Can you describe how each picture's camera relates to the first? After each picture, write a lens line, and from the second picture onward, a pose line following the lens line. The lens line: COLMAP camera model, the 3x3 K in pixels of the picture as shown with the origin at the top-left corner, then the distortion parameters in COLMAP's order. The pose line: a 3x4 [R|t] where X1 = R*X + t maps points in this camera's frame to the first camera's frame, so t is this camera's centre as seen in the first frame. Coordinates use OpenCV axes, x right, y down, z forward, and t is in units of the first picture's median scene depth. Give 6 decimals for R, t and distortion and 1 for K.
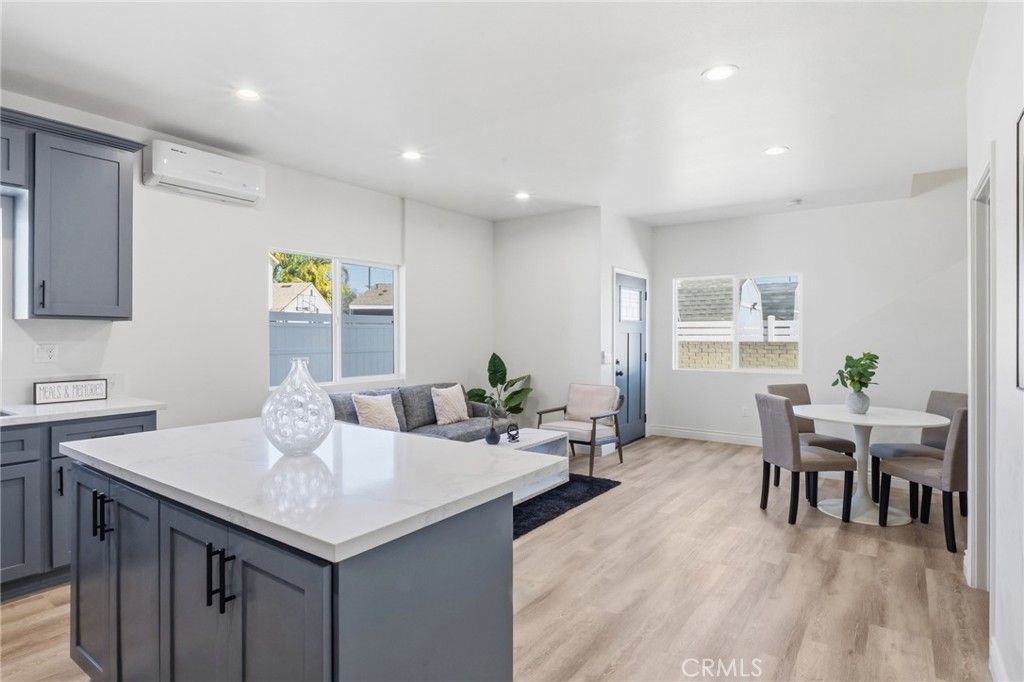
lens RADIAL K [[541.1, 0, 511.7], [0, 541.1, 340.5], [0, 0, 1]] dist [-0.008323, -0.001312]
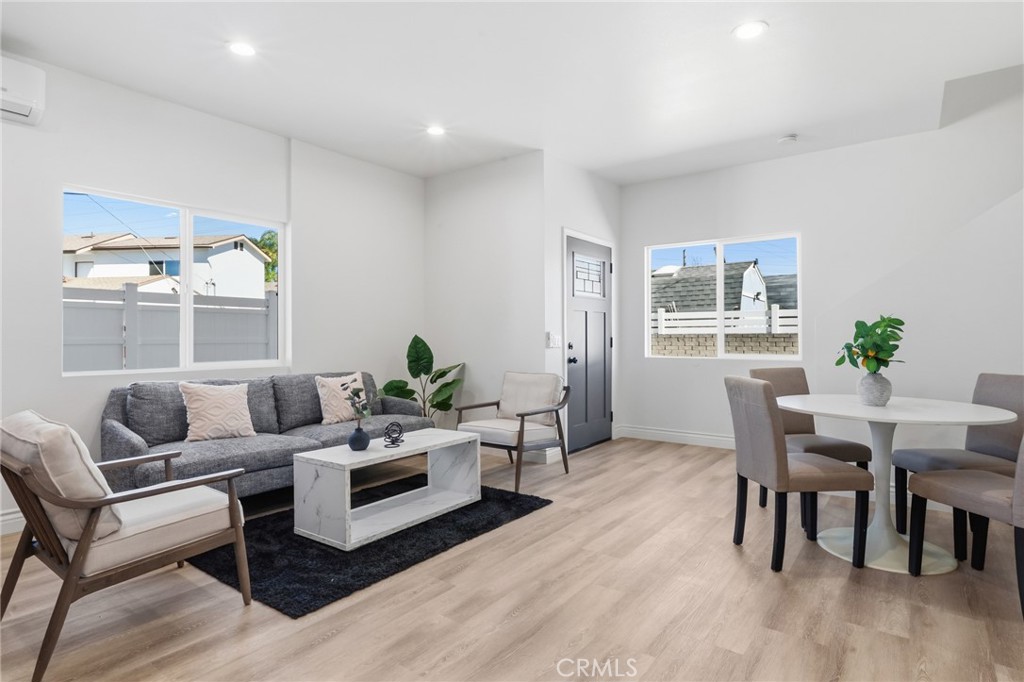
lens RADIAL K [[541.1, 0, 512.4], [0, 541.1, 335.5], [0, 0, 1]] dist [-0.008323, -0.001312]
pose [[0.999838, -0.004968, -0.017326, 0.169956], [0.004744, 0.999905, -0.012947, 0.046876], [0.017389, 0.012863, 0.999766, 0.267431]]
